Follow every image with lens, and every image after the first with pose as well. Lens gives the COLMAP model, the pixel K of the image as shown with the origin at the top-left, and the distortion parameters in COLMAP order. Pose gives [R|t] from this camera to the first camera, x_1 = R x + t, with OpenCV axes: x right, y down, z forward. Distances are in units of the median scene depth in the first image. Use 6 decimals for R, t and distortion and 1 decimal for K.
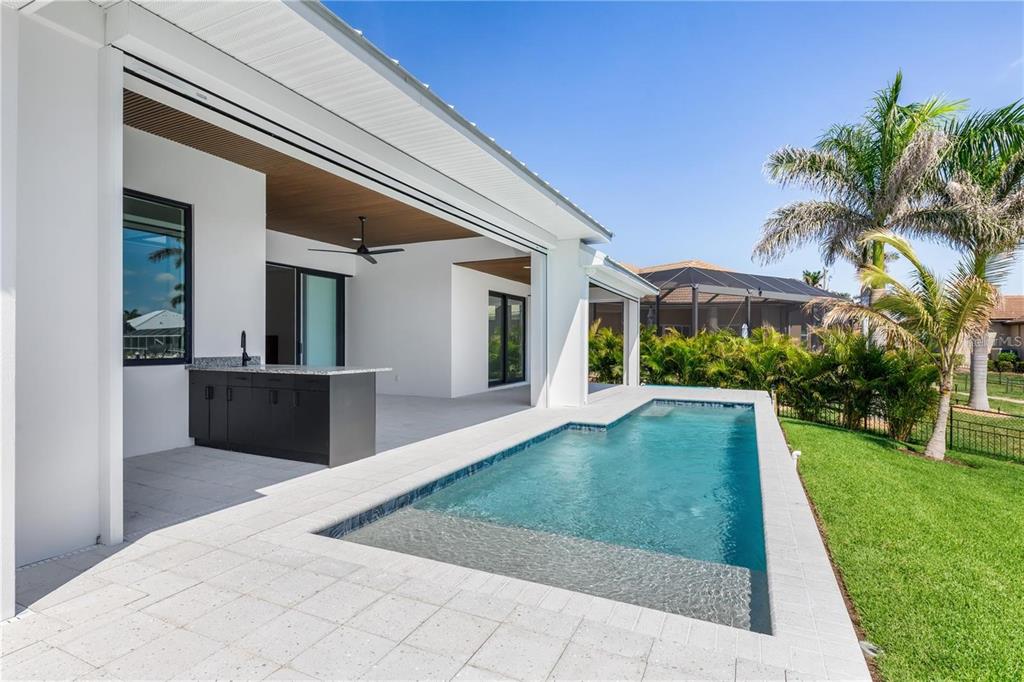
lens RADIAL K [[495.3, 0, 512.0], [0, 495.3, 341.0], [0, 0, 1]] dist [0.001180, -0.032119]
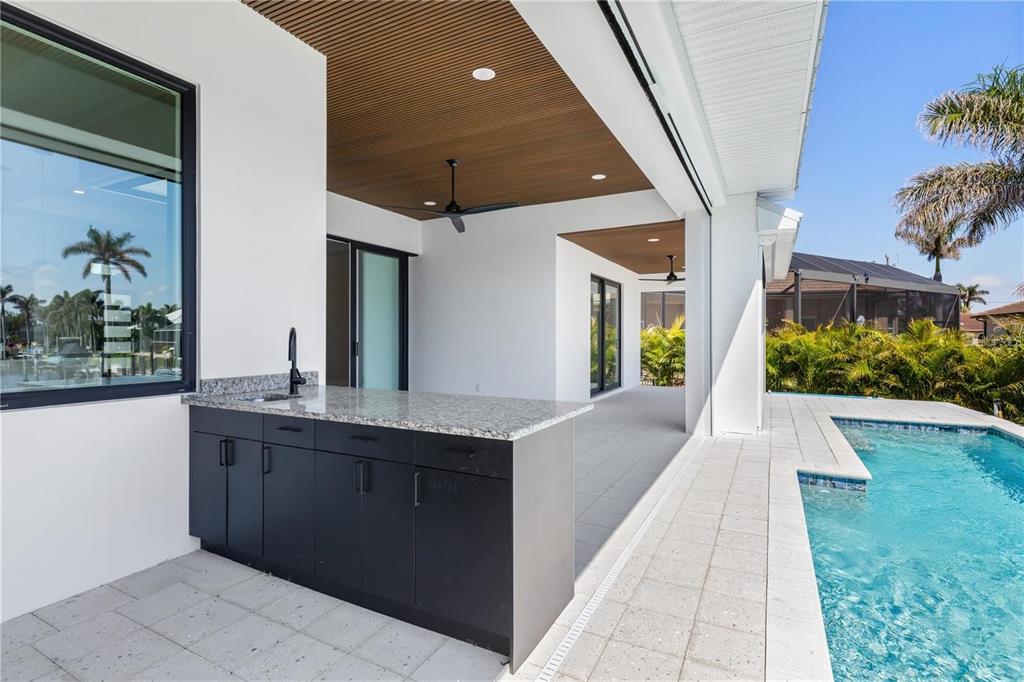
lens RADIAL K [[495.3, 0, 512.0], [0, 495.3, 341.0], [0, 0, 1]] dist [0.001180, -0.032119]
pose [[0.998484, -0.000361, -0.055033, -0.144179], [0.001100, 0.999910, 0.013385, -0.006836], [0.055023, -0.013426, 0.998395, 0.250080]]
